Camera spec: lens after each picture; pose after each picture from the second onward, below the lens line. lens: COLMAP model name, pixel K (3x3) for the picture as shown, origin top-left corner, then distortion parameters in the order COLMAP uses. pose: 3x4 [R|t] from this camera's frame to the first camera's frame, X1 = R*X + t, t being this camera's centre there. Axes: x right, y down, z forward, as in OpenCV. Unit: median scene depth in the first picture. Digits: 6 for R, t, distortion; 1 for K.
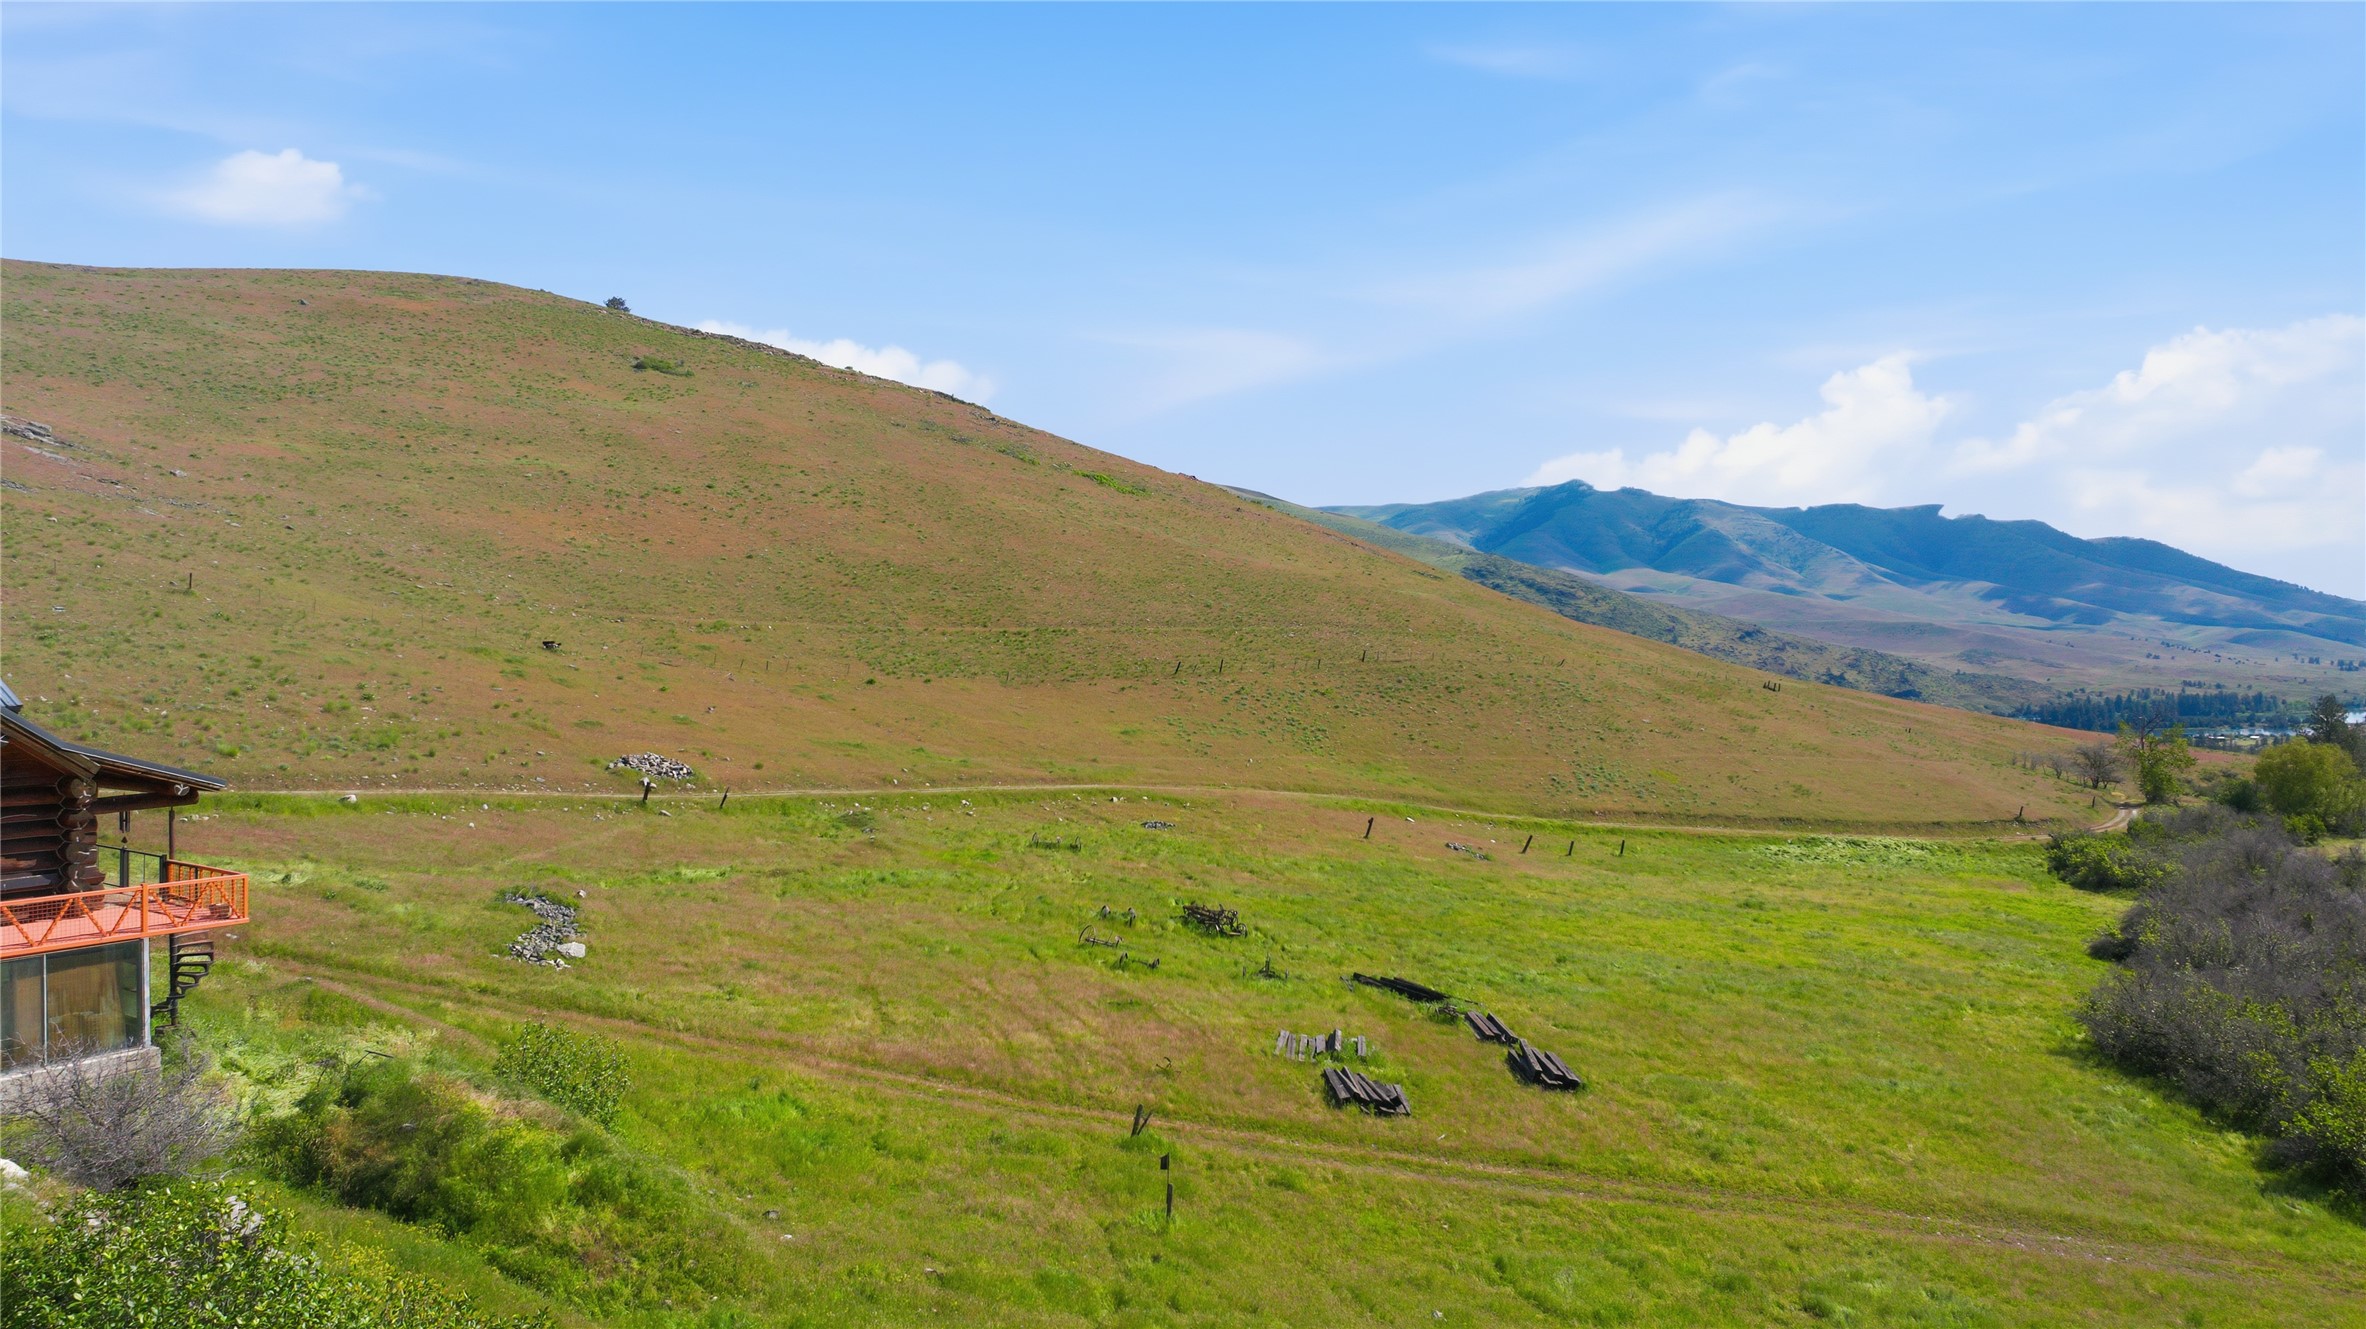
lens RADIAL K [[1670.6, 0, 1183.0], [0, 1670.6, 664.5], [0, 0, 1]] dist [-0.080433, 0.086175]
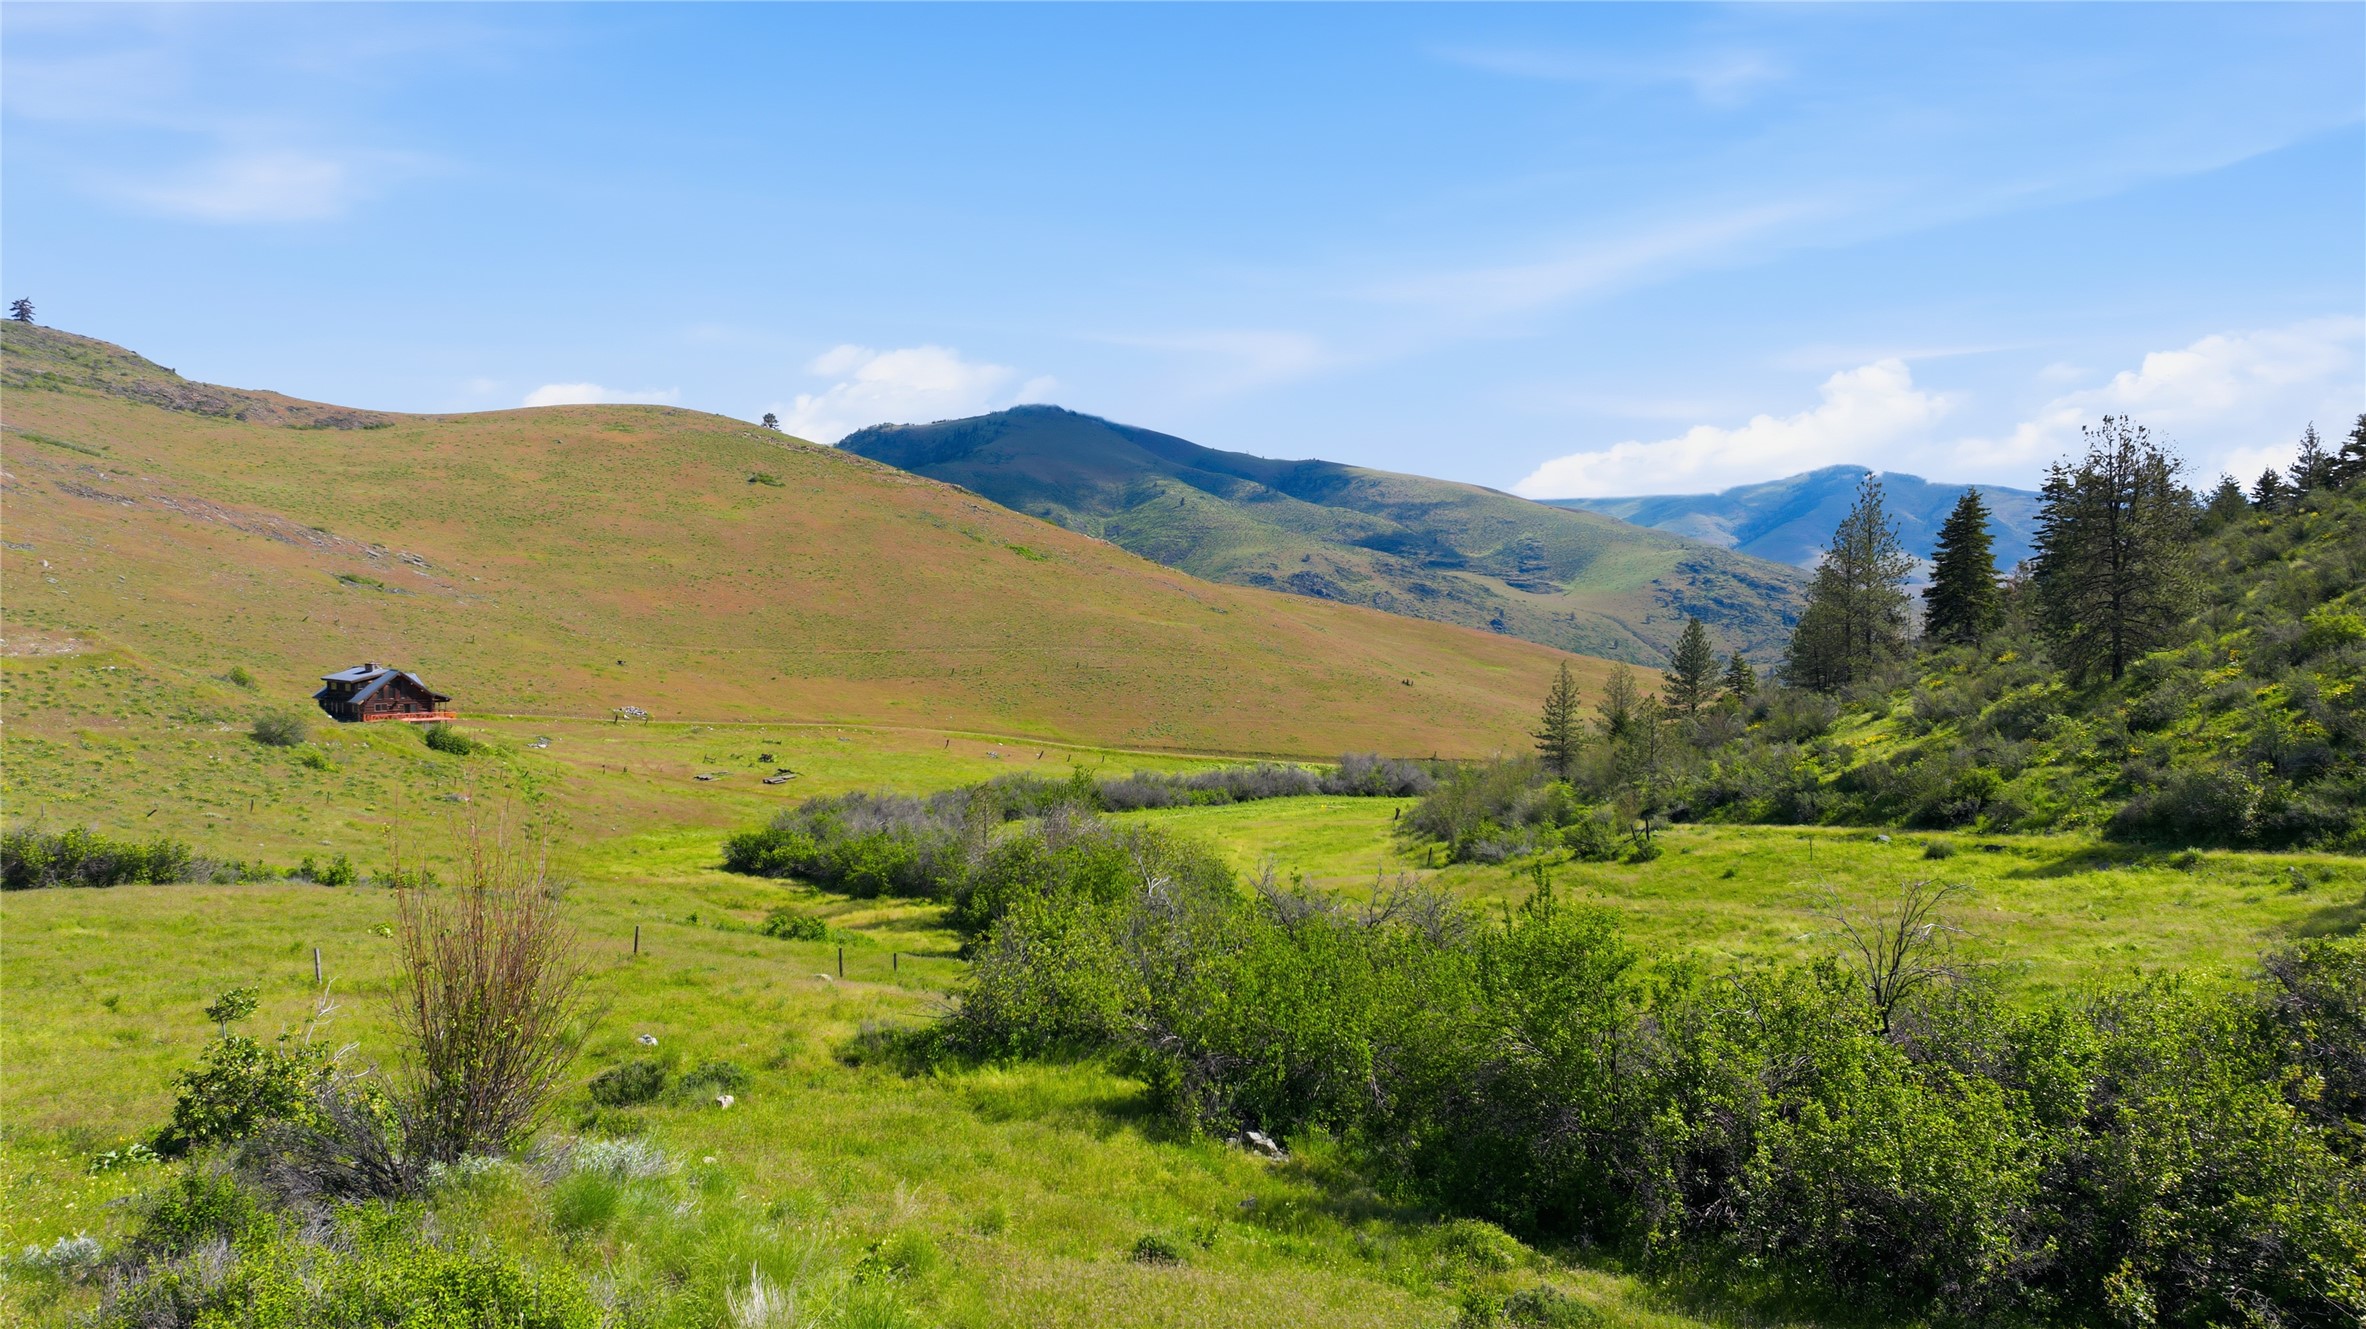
lens RADIAL K [[1661.0, 0, 1187.7], [0, 1661.0, 660.2], [0, 0, 1]] dist [-0.028441, 0.003149]
pose [[0.986345, 0.003279, -0.164661, 0.537381], [-0.002676, 0.999989, 0.003882, -0.017909], [0.164672, -0.003389, 0.986343, -0.794300]]
